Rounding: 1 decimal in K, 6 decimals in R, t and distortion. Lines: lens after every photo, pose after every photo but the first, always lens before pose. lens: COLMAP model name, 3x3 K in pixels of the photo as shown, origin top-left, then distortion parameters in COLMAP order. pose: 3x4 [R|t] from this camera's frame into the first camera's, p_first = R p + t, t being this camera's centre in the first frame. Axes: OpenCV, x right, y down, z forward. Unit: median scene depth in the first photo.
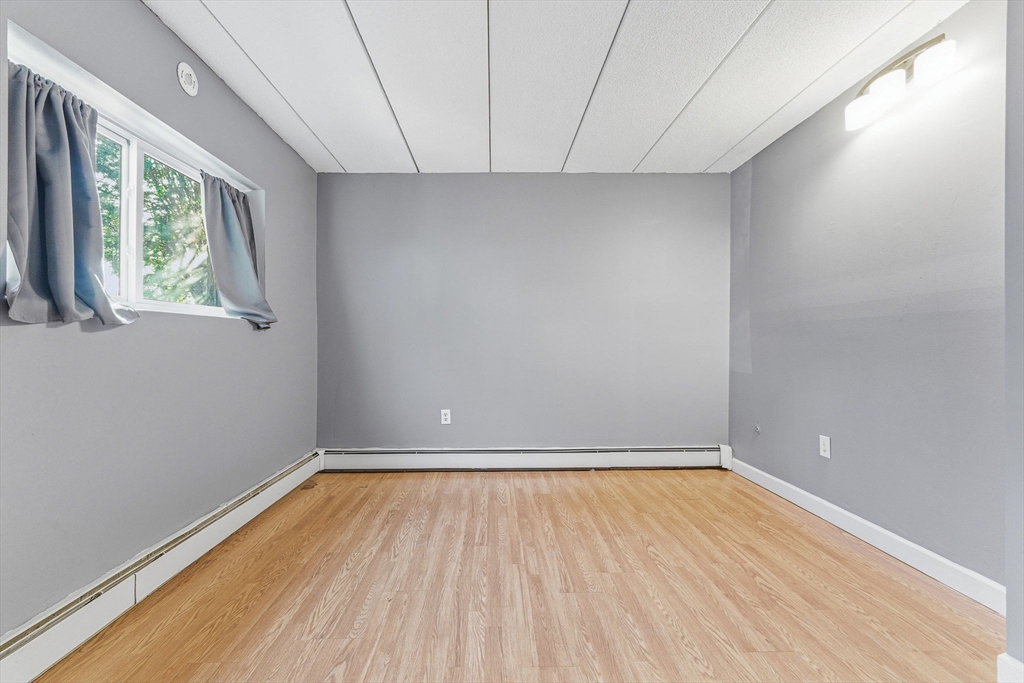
lens RADIAL K [[431.8, 0, 467.6], [0, 431.8, 328.4], [0, 0, 1]] dist [0.000298, 0.000066]
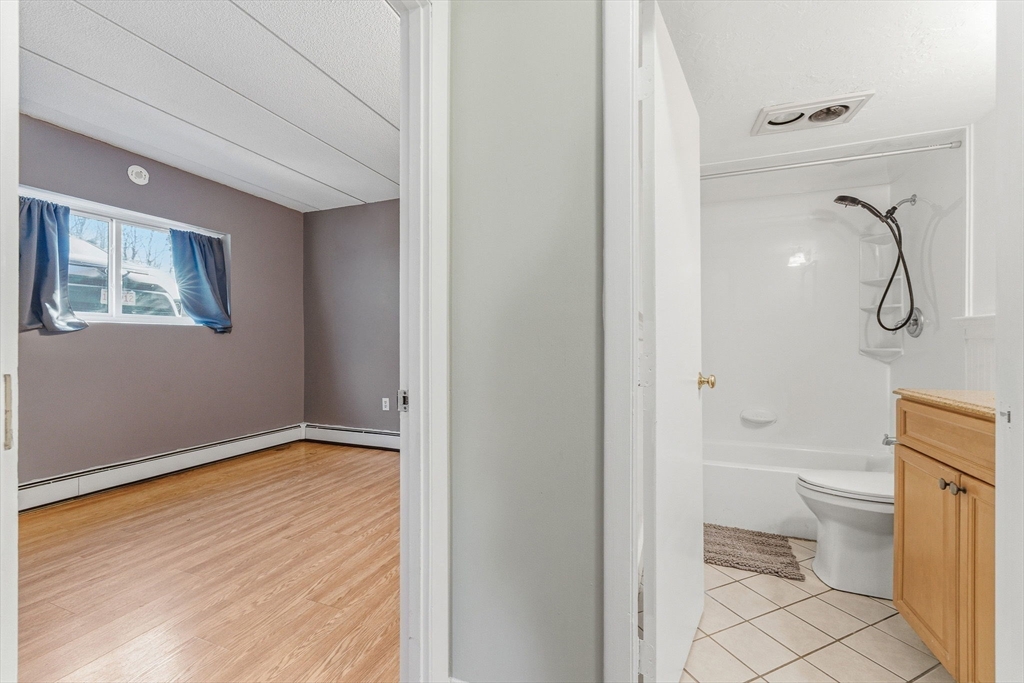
lens RADIAL K [[419.8, 0, 511.8], [0, 419.8, 327.5], [0, 0, 1]] dist [-0.001146, -0.000359]
pose [[0.925661, -0.010434, -0.378209, 1.040091], [0.009803, 0.999945, -0.003593, -0.000276], [0.378226, -0.000382, 0.925713, 0.083691]]
